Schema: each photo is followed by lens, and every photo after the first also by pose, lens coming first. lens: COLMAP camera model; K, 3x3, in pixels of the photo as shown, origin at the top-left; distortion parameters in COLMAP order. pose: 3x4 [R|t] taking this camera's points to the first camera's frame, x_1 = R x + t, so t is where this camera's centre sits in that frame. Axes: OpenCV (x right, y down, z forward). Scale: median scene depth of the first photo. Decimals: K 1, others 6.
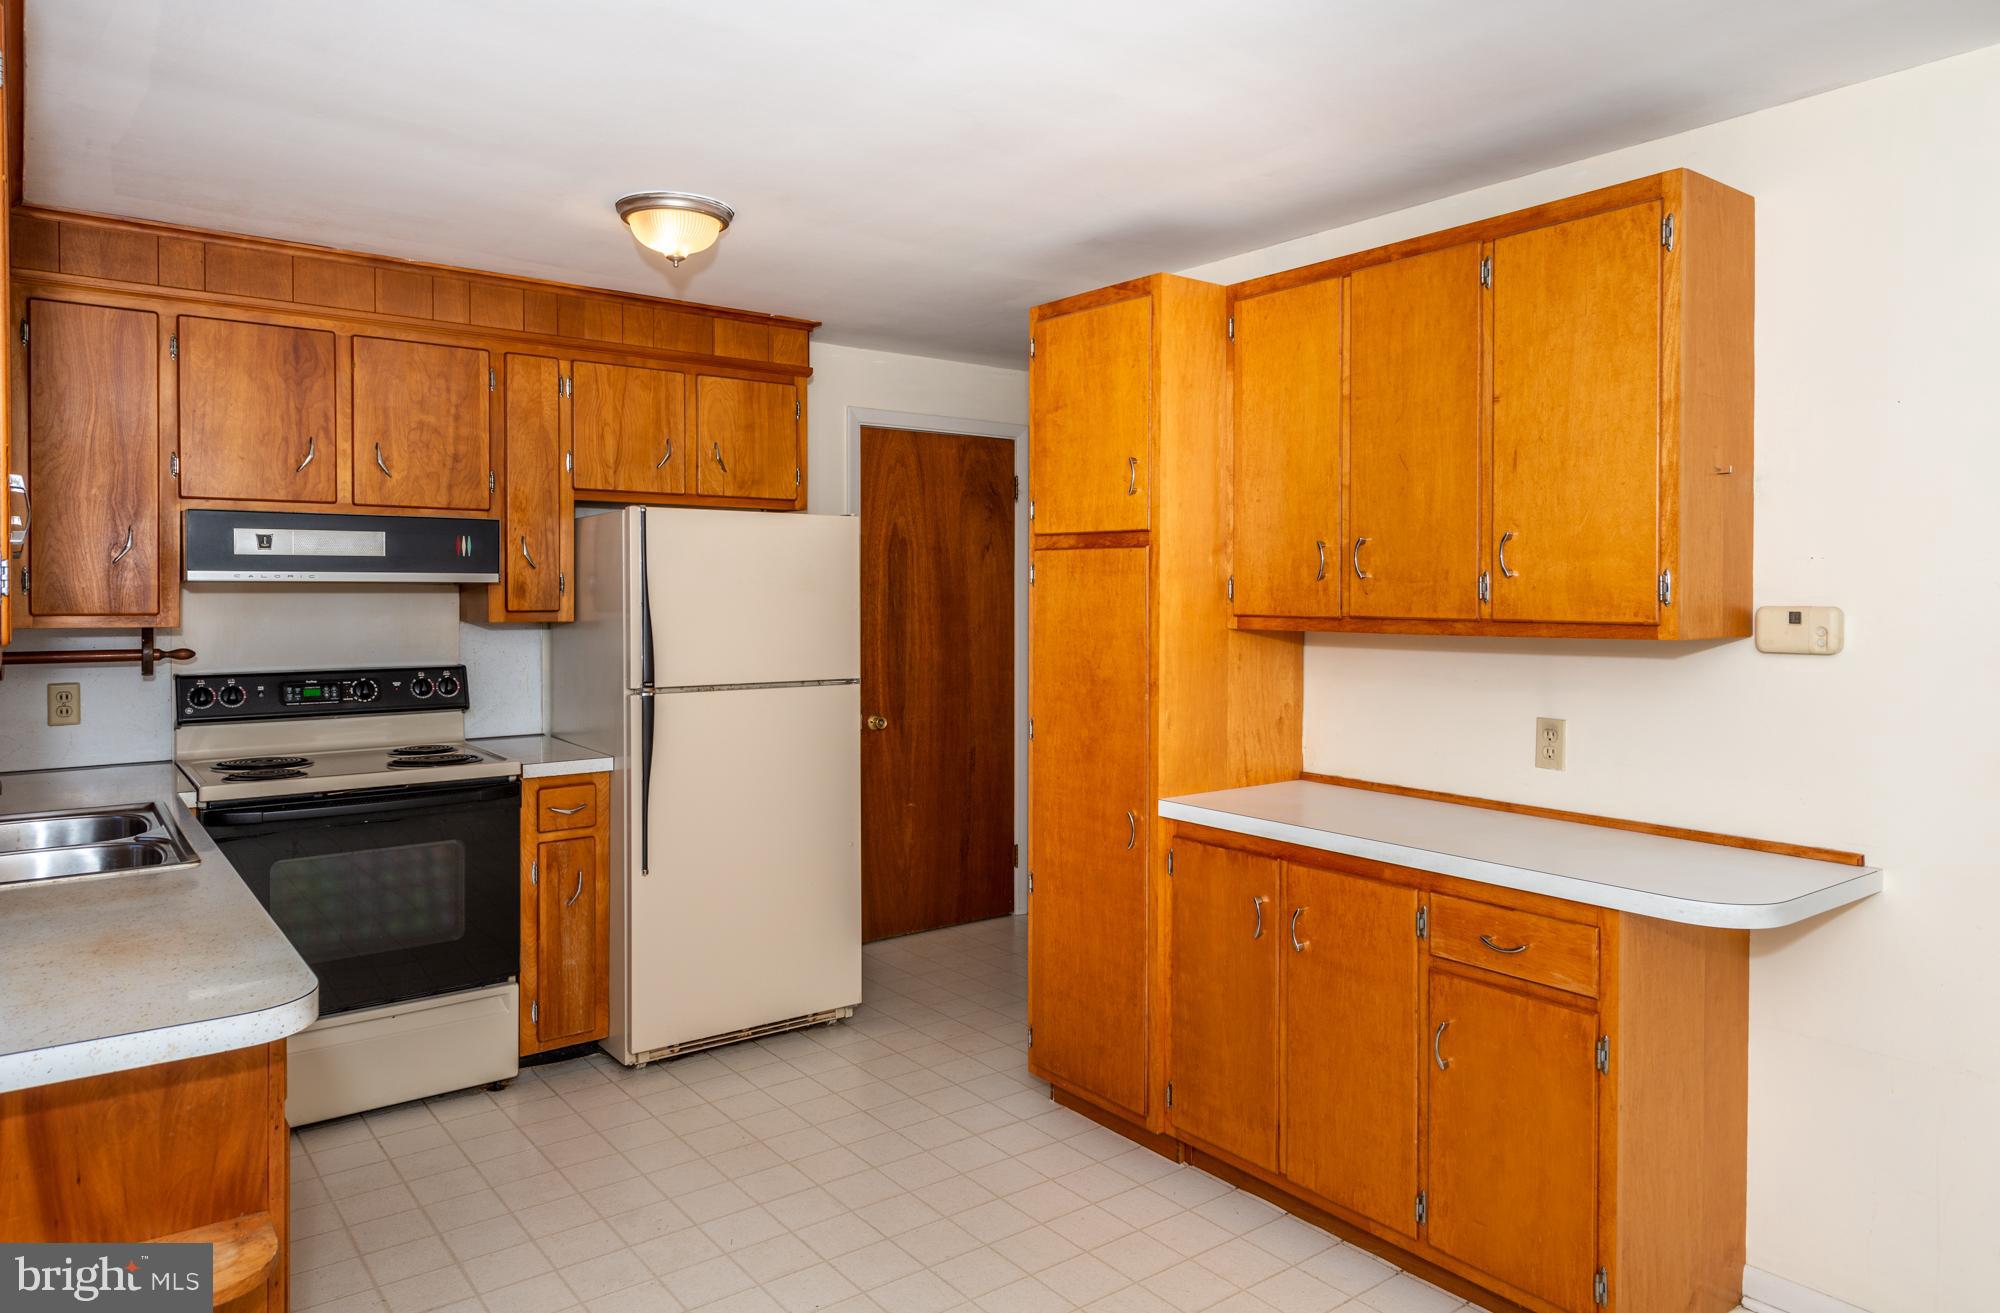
lens RADIAL K [[1285.5, 0, 1000.6], [0, 1285.5, 604.5], [0, 0, 1]] dist [0.006148, -0.004126]
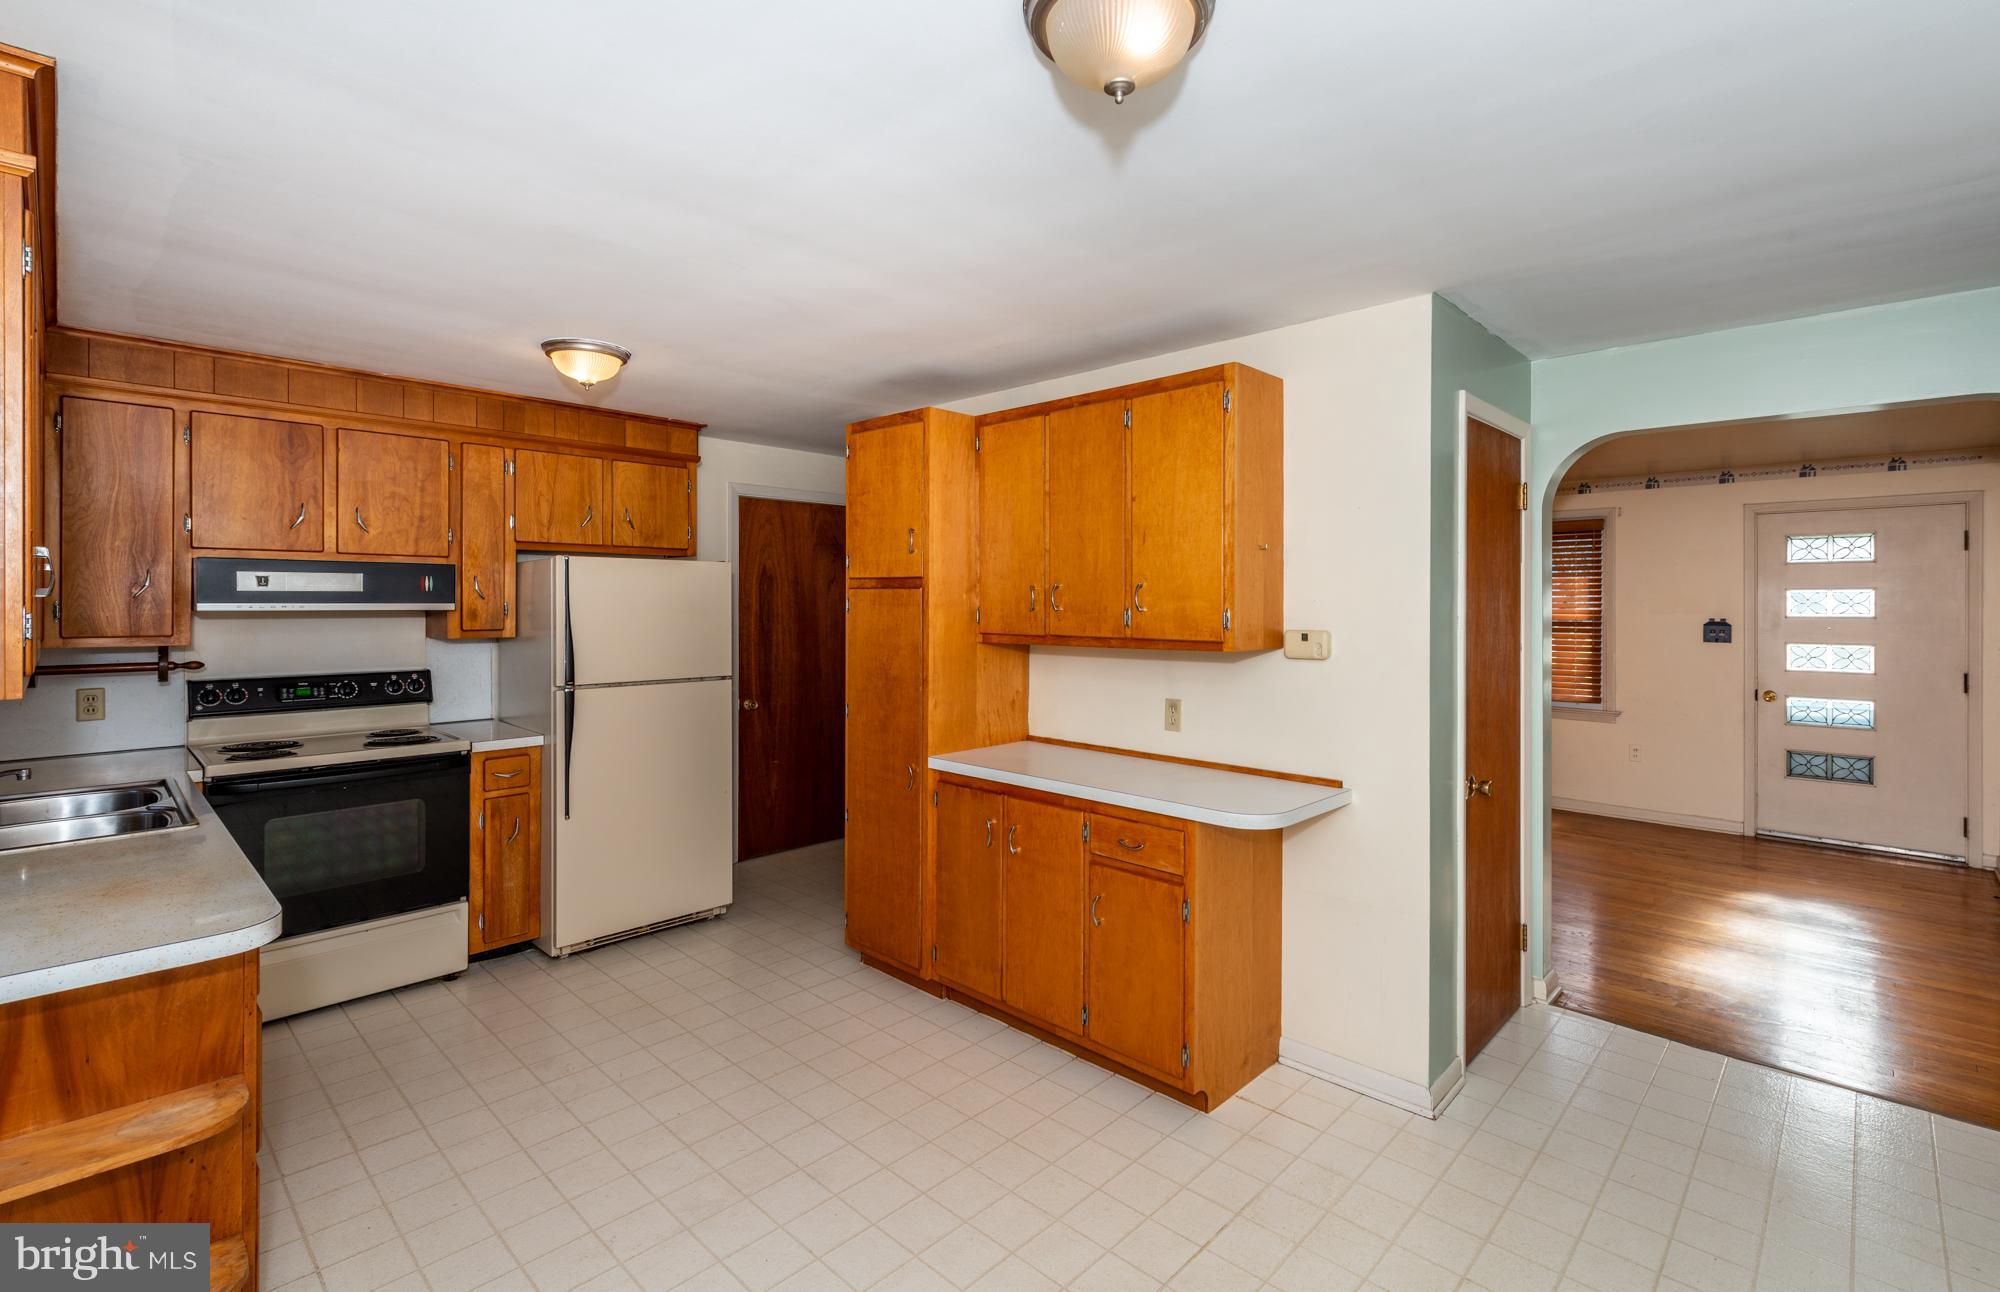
lens RADIAL K [[908.2, 0, 1024.6], [0, 908.2, 602.6], [0, 0, 1]] dist [-0.001103, -0.001395]
pose [[0.986461, 0.001087, 0.163993, 0.054870], [0.000421, 0.999958, -0.009161, -0.016953], [-0.163996, 0.009106, 0.986419, -0.060023]]
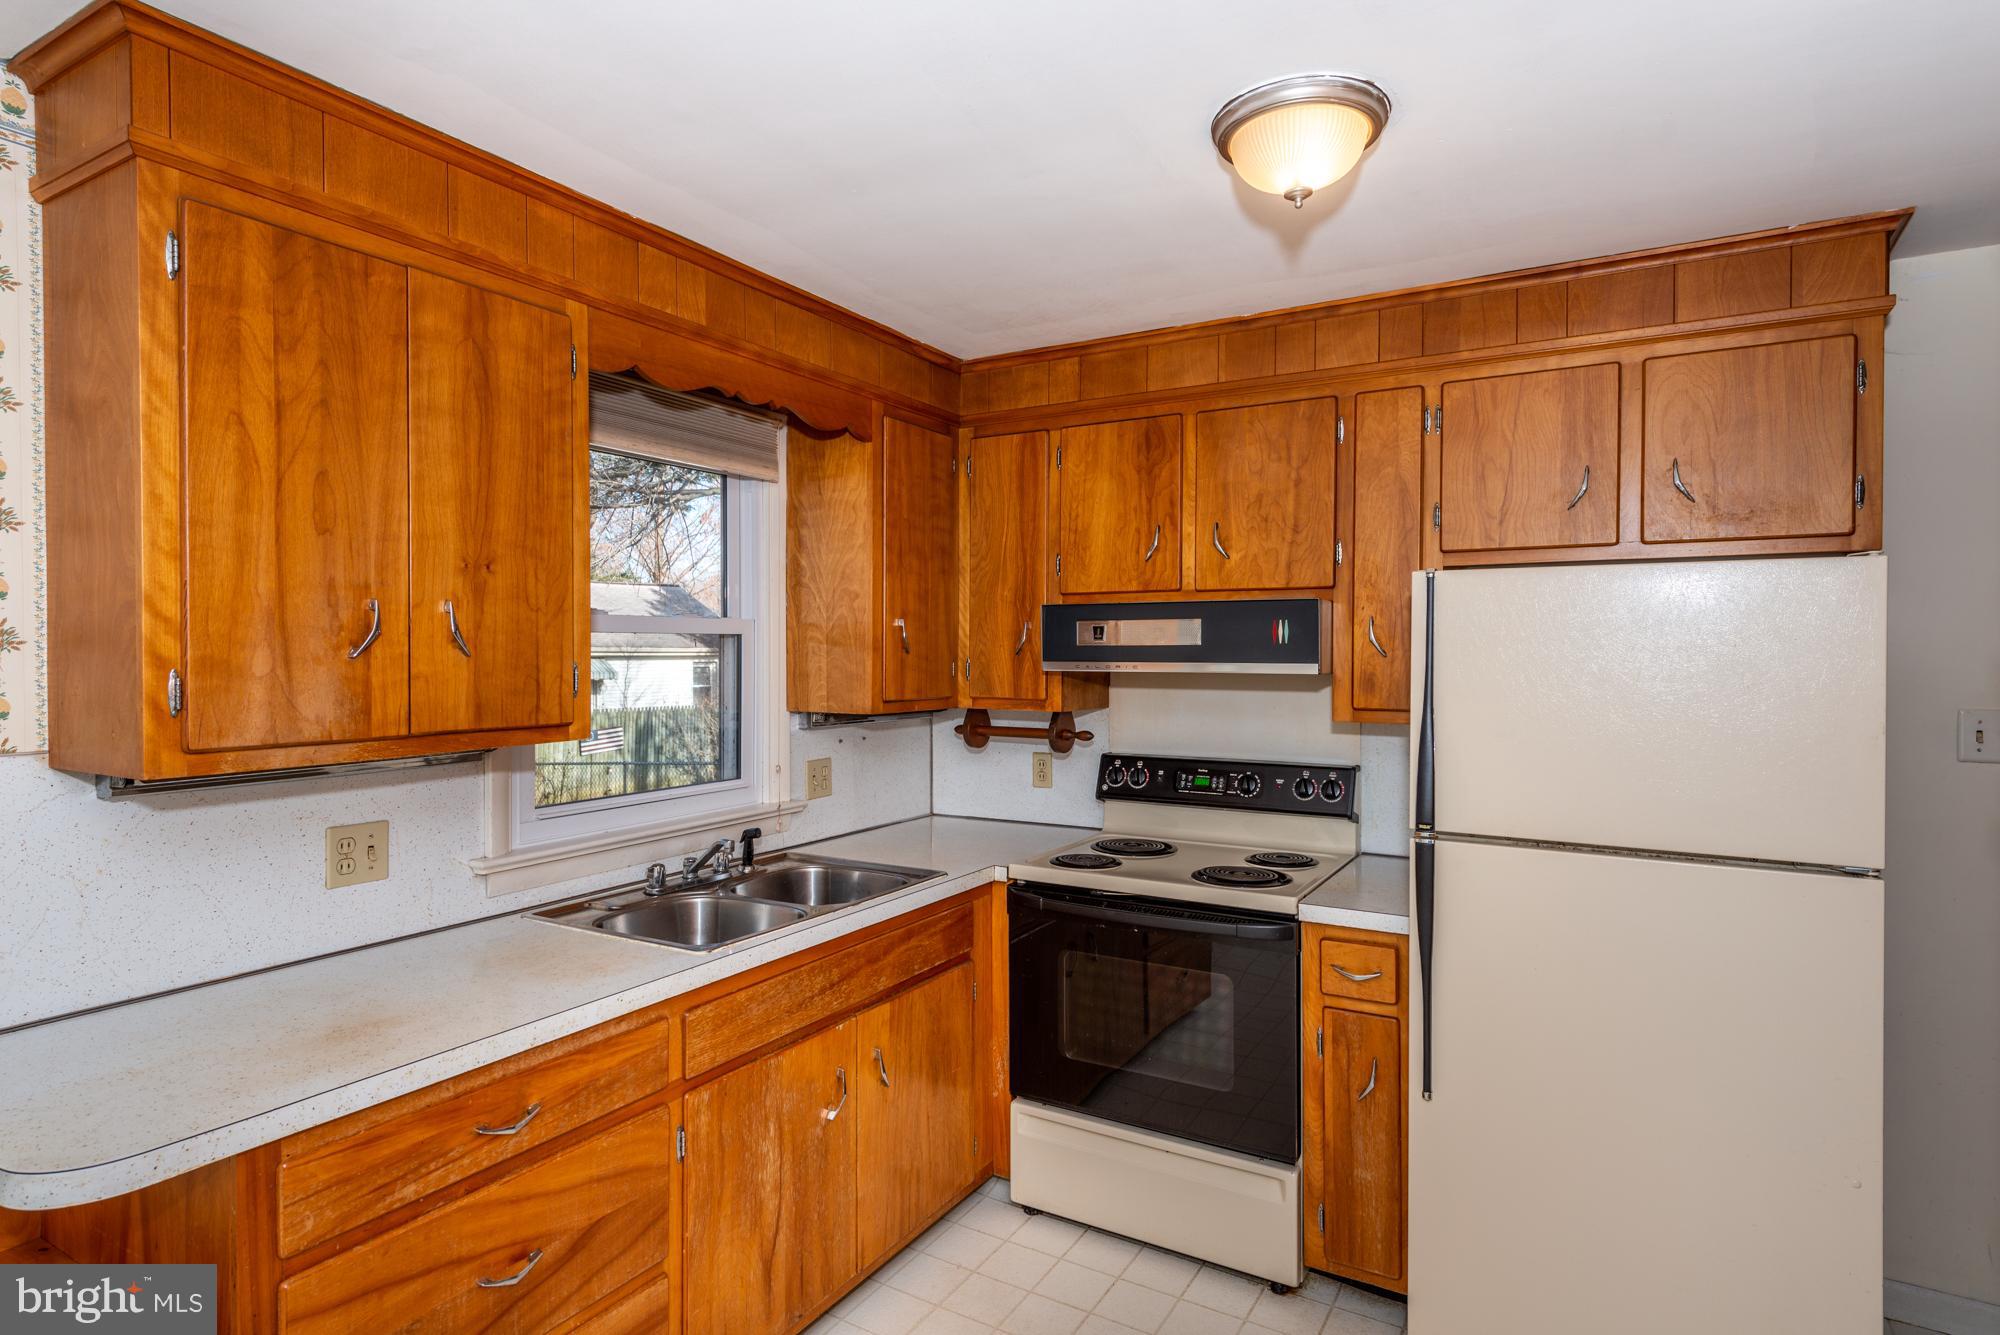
lens RADIAL K [[1047.5, 0, 1046.3], [0, 1047.5, 663.5], [0, 0, 1]] dist [0.016320, -0.000096]
pose [[0.391394, 0.010822, -0.920159, 0.173290], [-0.010610, 0.999917, 0.007247, -0.029145], [0.920162, 0.006926, 0.391477, 0.615652]]
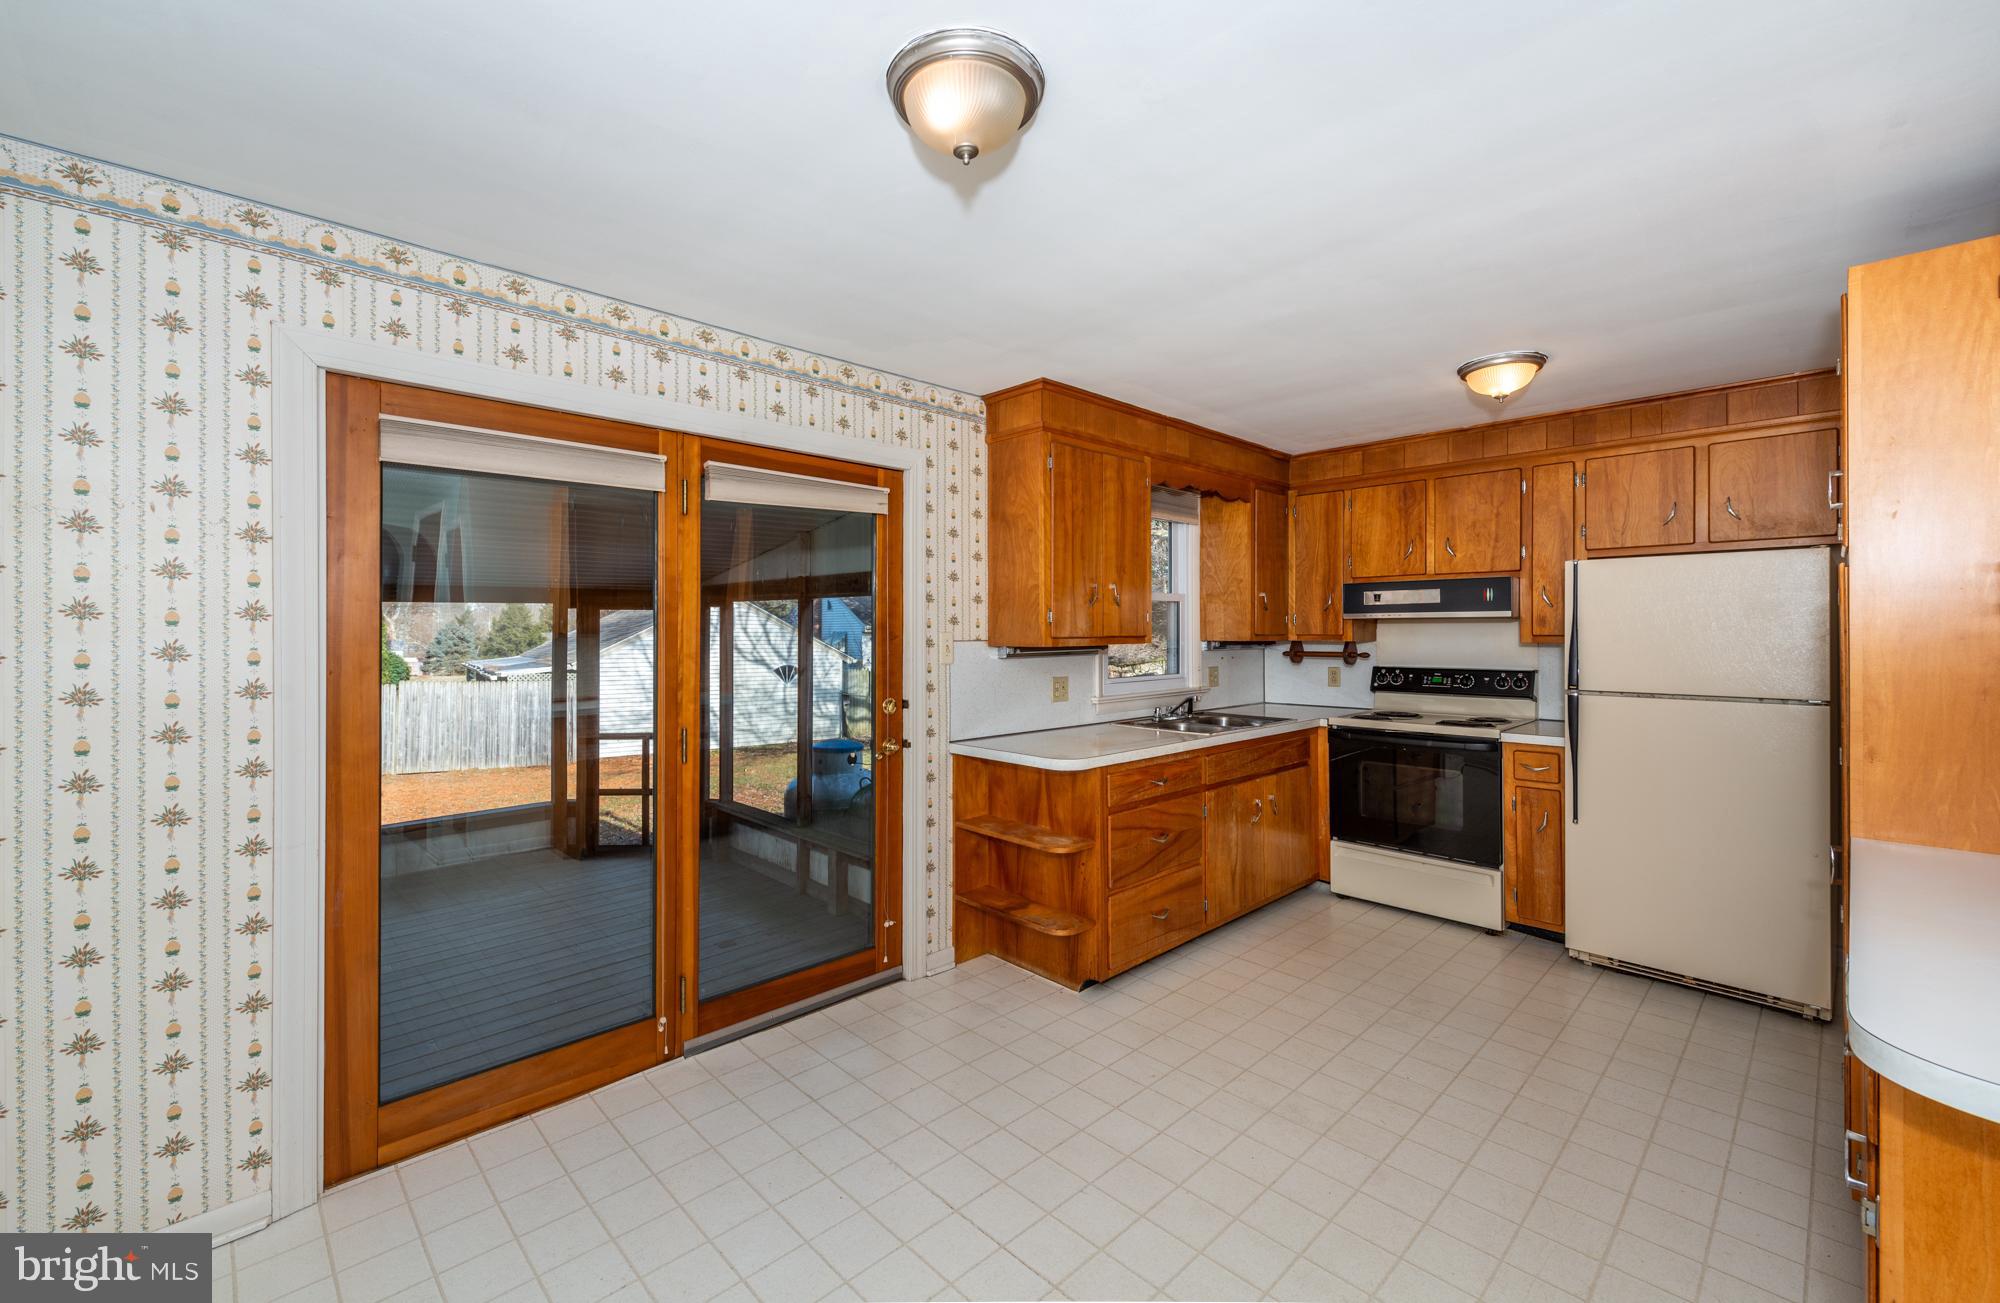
lens RADIAL K [[825.9, 0, 986.0], [0, 825.9, 628.6], [0, 0, 1]] dist [0.001226, -0.000148]
pose [[0.096985, -0.005597, -0.995270, 0.587307], [-0.009973, 0.999929, -0.006595, 0.011268], [0.995236, 0.010565, 0.096922, 0.285303]]
